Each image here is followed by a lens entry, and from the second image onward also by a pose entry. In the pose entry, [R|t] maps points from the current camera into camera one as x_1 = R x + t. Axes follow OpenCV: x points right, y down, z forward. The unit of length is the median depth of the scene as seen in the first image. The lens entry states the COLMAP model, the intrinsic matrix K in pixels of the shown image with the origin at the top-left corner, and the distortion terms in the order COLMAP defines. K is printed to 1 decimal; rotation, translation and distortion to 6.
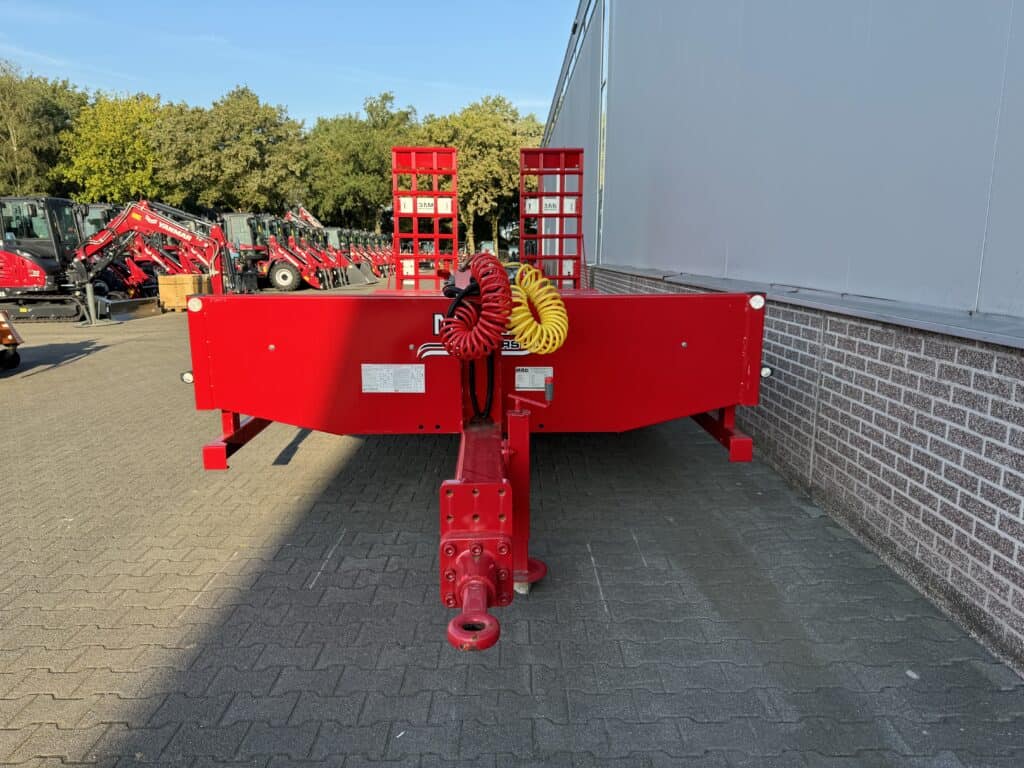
lens RADIAL K [[725.6, 0, 517.0], [0, 725.6, 381.7], [0, 0, 1]] dist [0.044988, -0.047258]
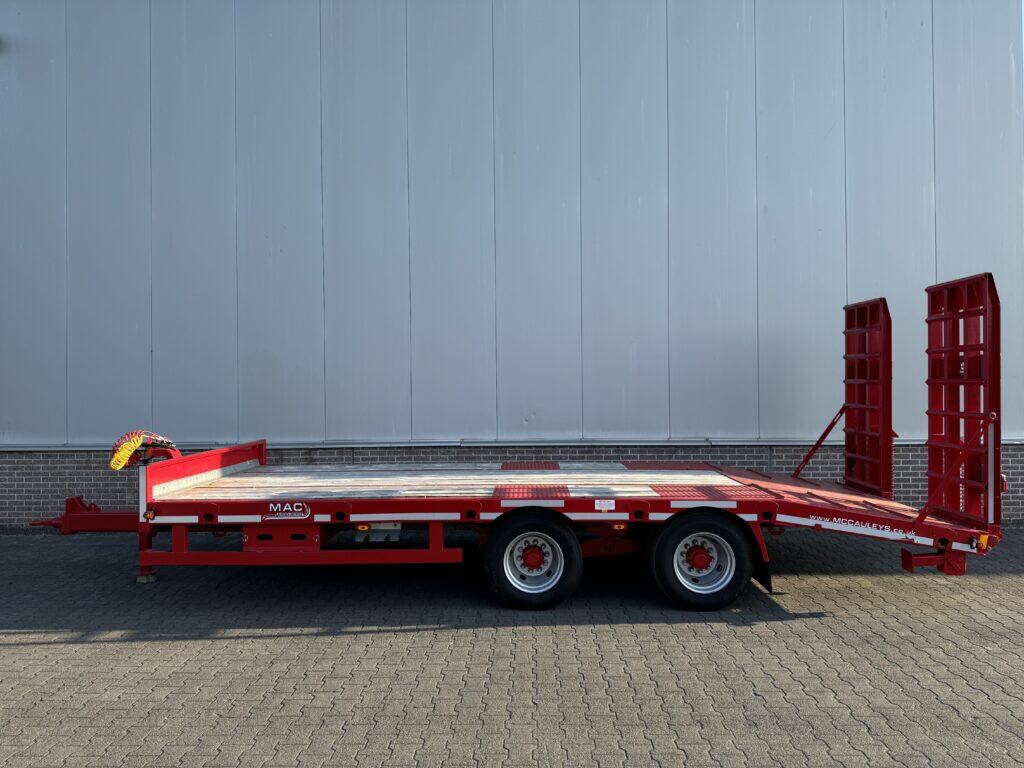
lens RADIAL K [[725.6, 0, 510.3], [0, 725.6, 373.7], [0, 0, 1]] dist [0.044988, -0.047258]
pose [[0.022995, 0.021006, 0.999515, -1.786254], [0.185858, 0.982261, -0.024919, -0.384124], [-0.982308, 0.186341, 0.018683, 1.580698]]
